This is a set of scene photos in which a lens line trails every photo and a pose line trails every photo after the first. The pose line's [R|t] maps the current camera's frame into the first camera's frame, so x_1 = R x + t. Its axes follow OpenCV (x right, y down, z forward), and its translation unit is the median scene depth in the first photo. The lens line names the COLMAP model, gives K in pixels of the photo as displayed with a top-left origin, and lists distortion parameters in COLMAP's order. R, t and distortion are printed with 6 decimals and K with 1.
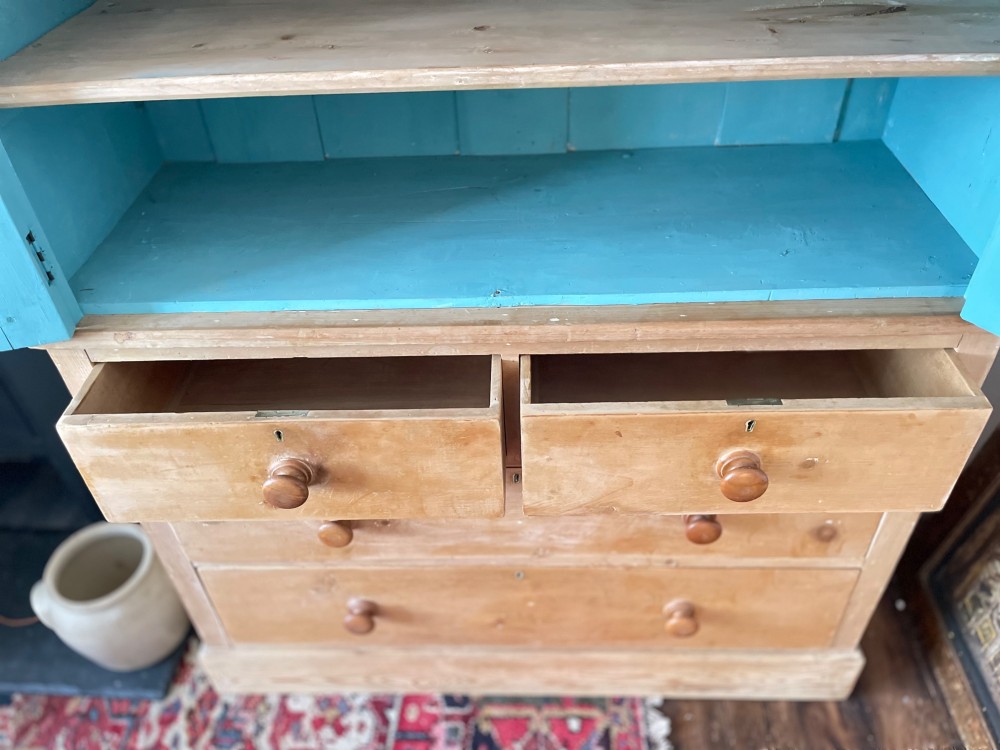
lens RADIAL K [[760.1, 0, 494.3], [0, 760.1, 380.6], [0, 0, 1]] dist [0.092192, -0.126038]
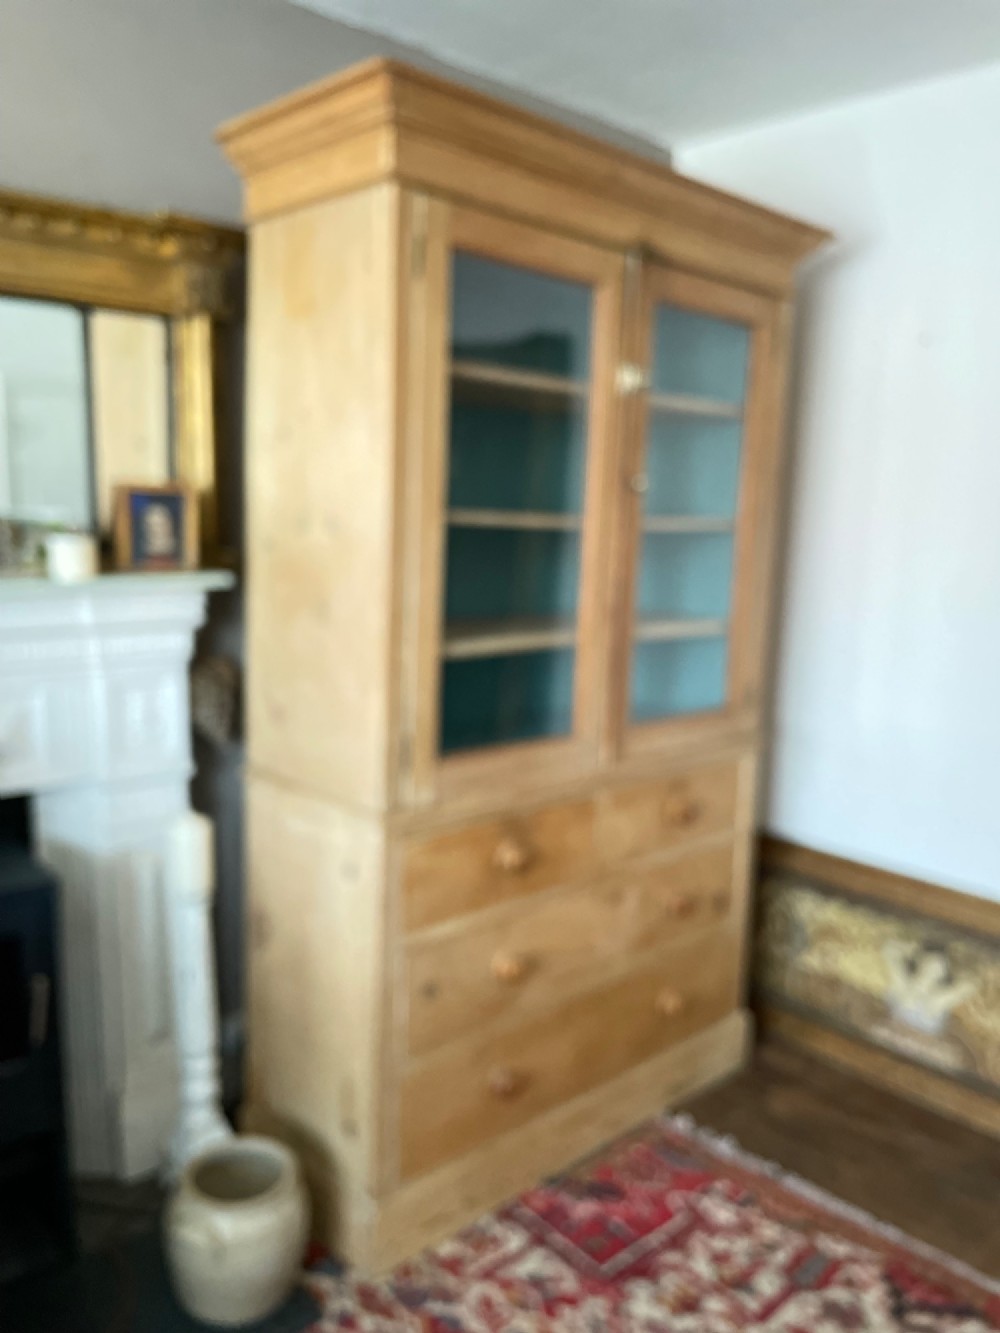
lens RADIAL K [[1013.2, 0, 515.3], [0, 1013.2, 655.7], [0, 0, 1]] dist [0.092192, -0.126038]
pose [[0.702678, -0.026255, 0.711024, -1.207382], [0.407283, 0.834243, -0.371697, 0.336848], [-0.583408, 0.550771, 0.596897, -0.288883]]
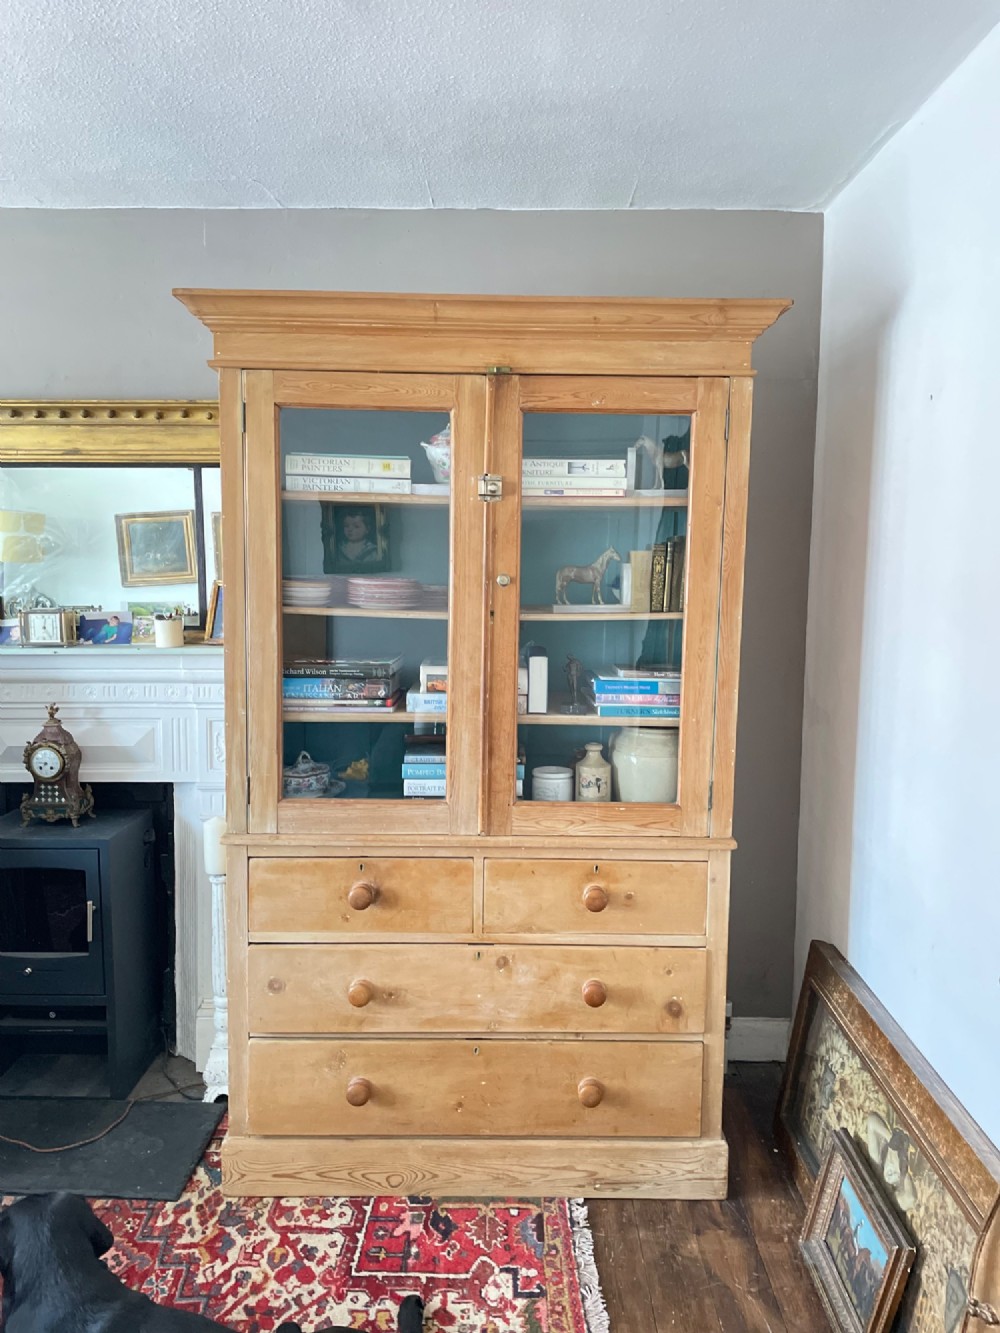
lens RADIAL K [[1013.2, 0, 506.9], [0, 1013.2, 656.6], [0, 0, 1]] dist [0.092192, -0.126038]
pose [[0.997273, 0.054955, 0.049265, -0.042288], [-0.017956, 0.828109, -0.560280, 0.664026], [-0.071587, 0.557867, 0.826837, -0.929872]]
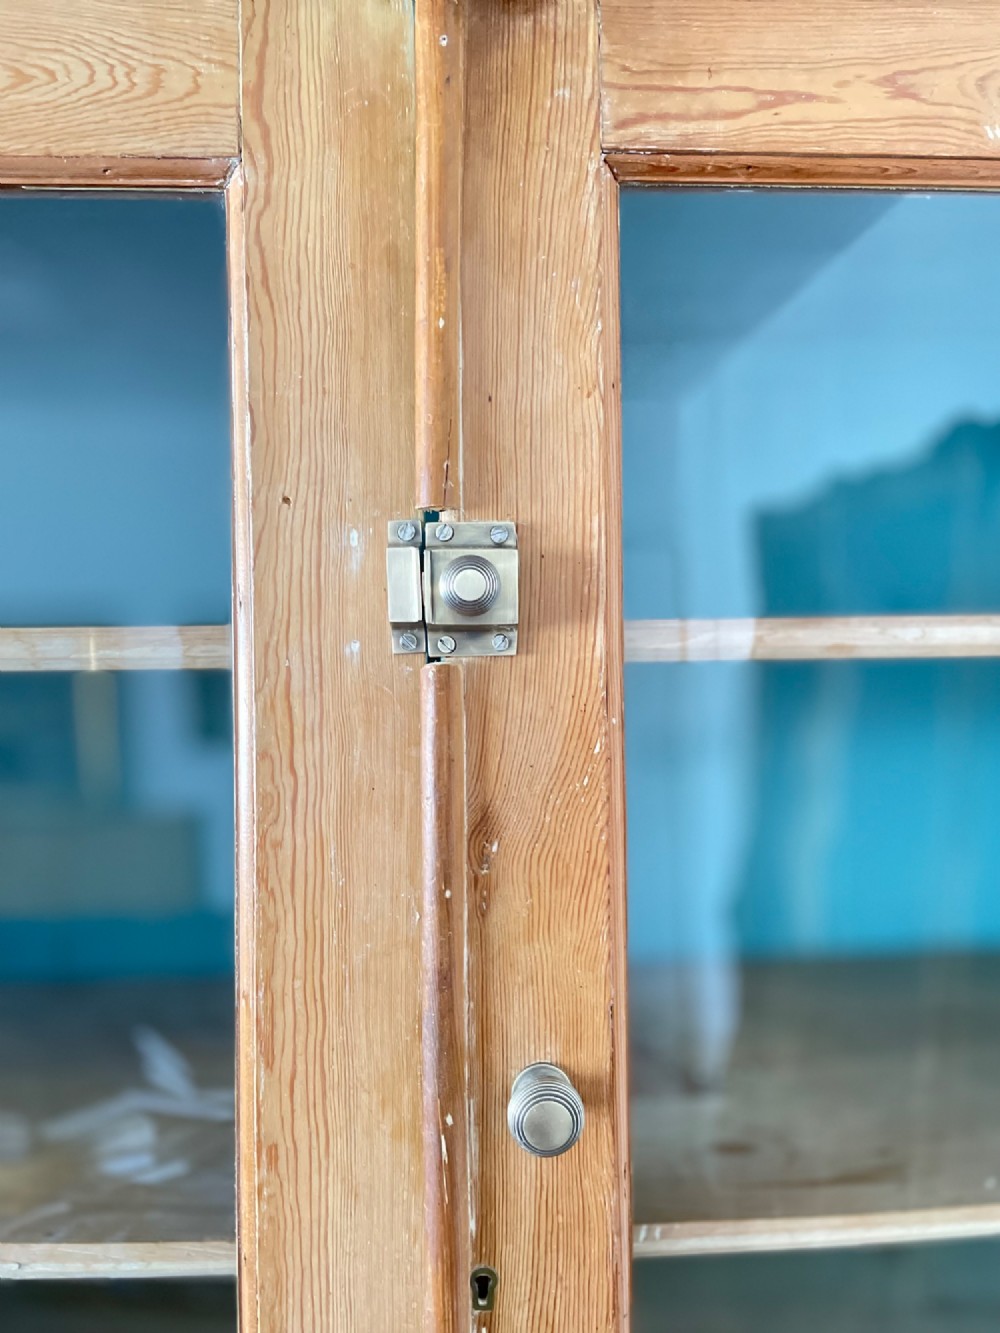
lens RADIAL K [[1013.2, 0, 524.0], [0, 1013.2, 640.8], [0, 0, 1]] dist [0.092192, -0.126038]
pose [[0.995517, 0.030992, 0.089361, -0.008454], [0.034926, 0.757568, -0.651821, -0.285555], [-0.087898, 0.652020, 0.753090, 0.073515]]
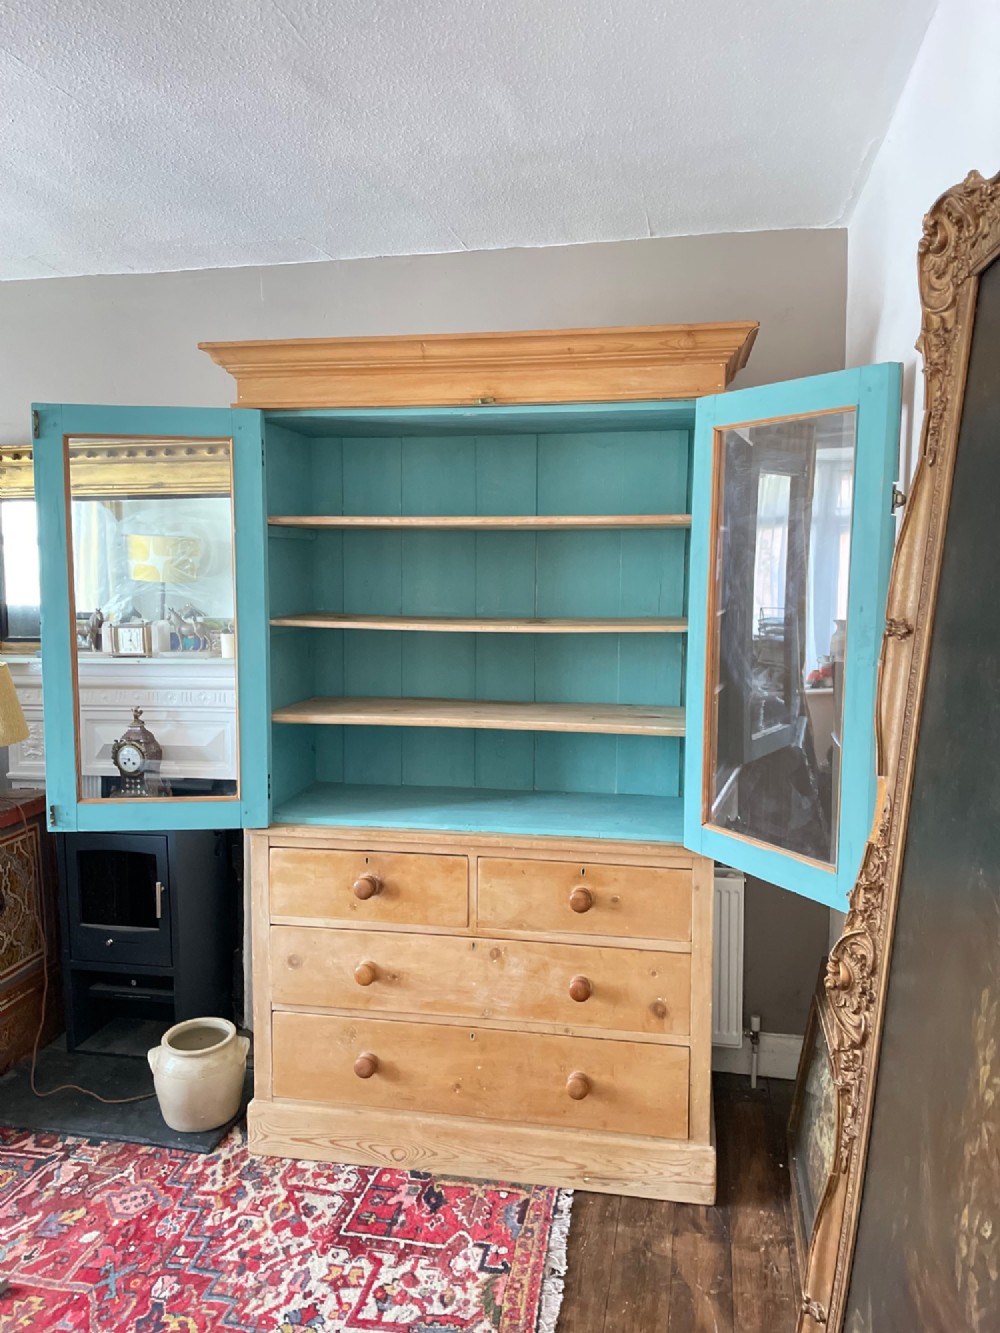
lens RADIAL K [[1013.2, 0, 504.4], [0, 1013.2, 655.4], [0, 0, 1]] dist [0.092192, -0.126038]
pose [[0.988102, 0.061002, -0.141183, 0.310657], [-0.130530, 0.818100, -0.560066, 0.706623], [0.081337, 0.571831, 0.816329, -1.014618]]
